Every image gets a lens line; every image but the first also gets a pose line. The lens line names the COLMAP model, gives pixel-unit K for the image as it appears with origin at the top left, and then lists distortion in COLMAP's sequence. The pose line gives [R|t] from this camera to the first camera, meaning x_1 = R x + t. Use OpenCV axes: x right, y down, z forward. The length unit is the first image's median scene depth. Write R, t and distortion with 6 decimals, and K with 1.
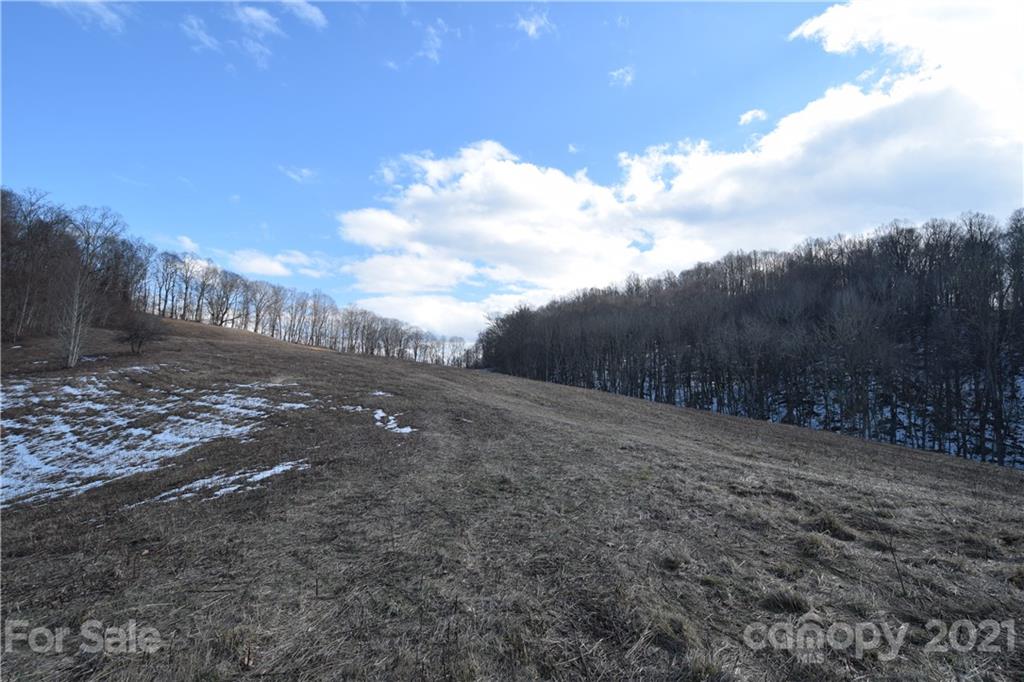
lens RADIAL K [[458.9, 0, 512.0], [0, 458.9, 341.0], [0, 0, 1]] dist [-0.000944, -0.000293]
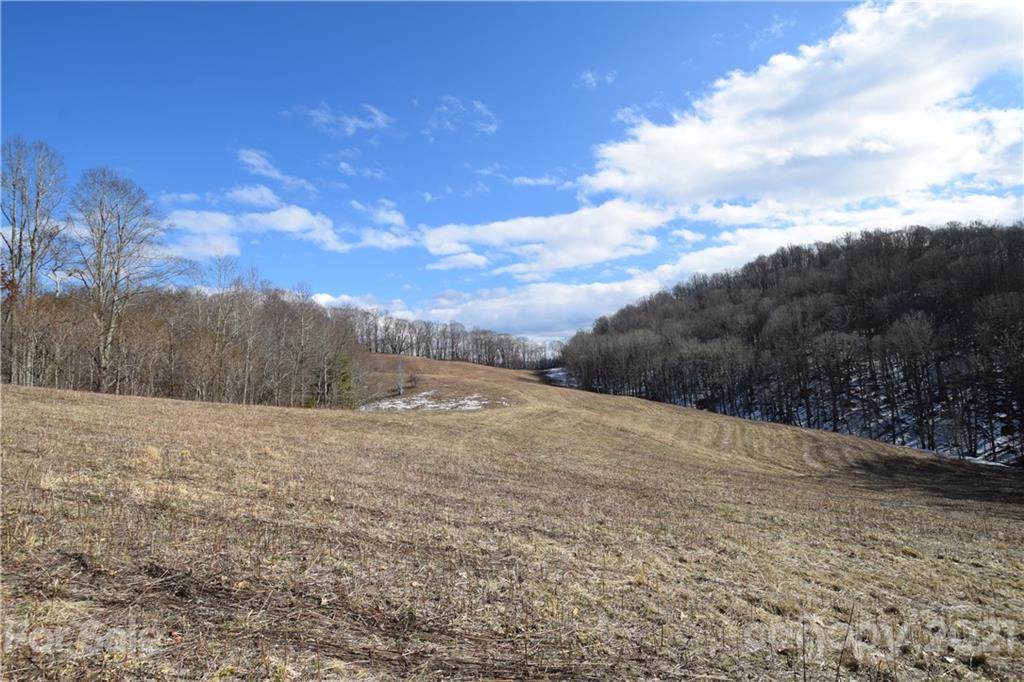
lens RADIAL K [[458.9, 0, 512.0], [0, 458.9, 341.0], [0, 0, 1]] dist [-0.000944, -0.000293]
pose [[0.965447, -0.092449, -0.243648, 0.083802], [0.099254, 0.994937, 0.015772, -0.045494], [0.240956, -0.039410, 0.969736, -0.296905]]
